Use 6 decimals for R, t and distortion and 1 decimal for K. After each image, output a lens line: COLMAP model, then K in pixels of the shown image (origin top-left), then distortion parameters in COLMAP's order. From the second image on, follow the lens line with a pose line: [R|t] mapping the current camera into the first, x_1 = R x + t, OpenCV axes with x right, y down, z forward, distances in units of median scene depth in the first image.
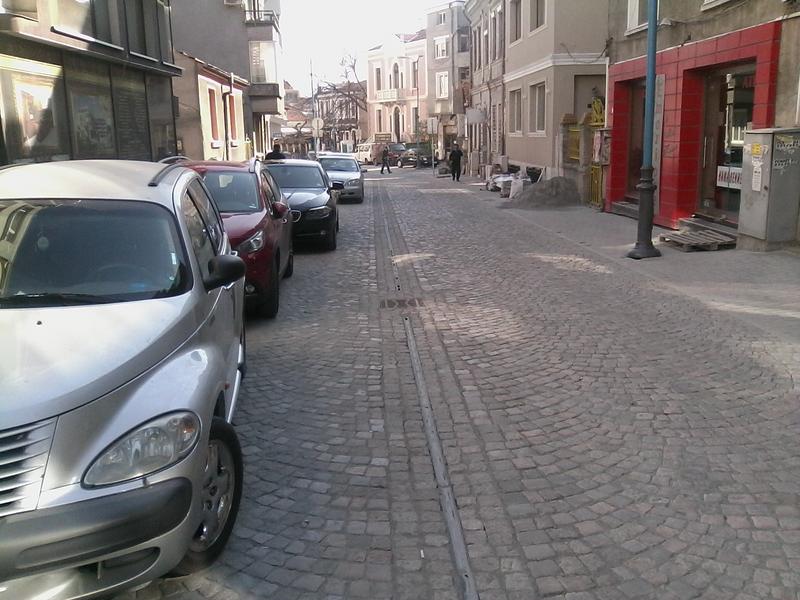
lens RADIAL K [[782.3, 0, 400.0], [0, 782.3, 300.0], [0, 0, 1]] dist [-0.085036, -0.003636]
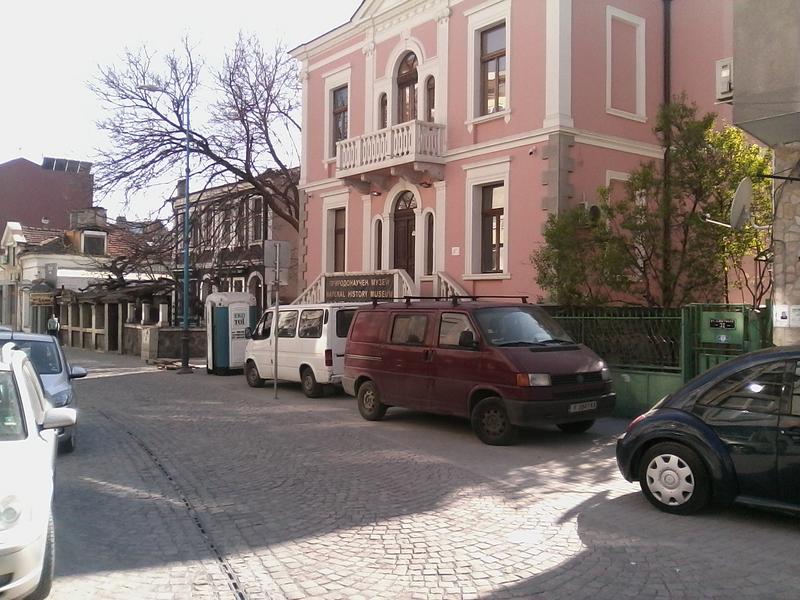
lens RADIAL K [[782.3, 0, 400.0], [0, 782.3, 300.0], [0, 0, 1]] dist [-0.085036, -0.003636]
pose [[0.991179, 0.037157, 0.127218, -0.042766], [-0.008152, 0.975171, -0.221302, -0.139319], [-0.132282, 0.218313, 0.966872, 0.713681]]
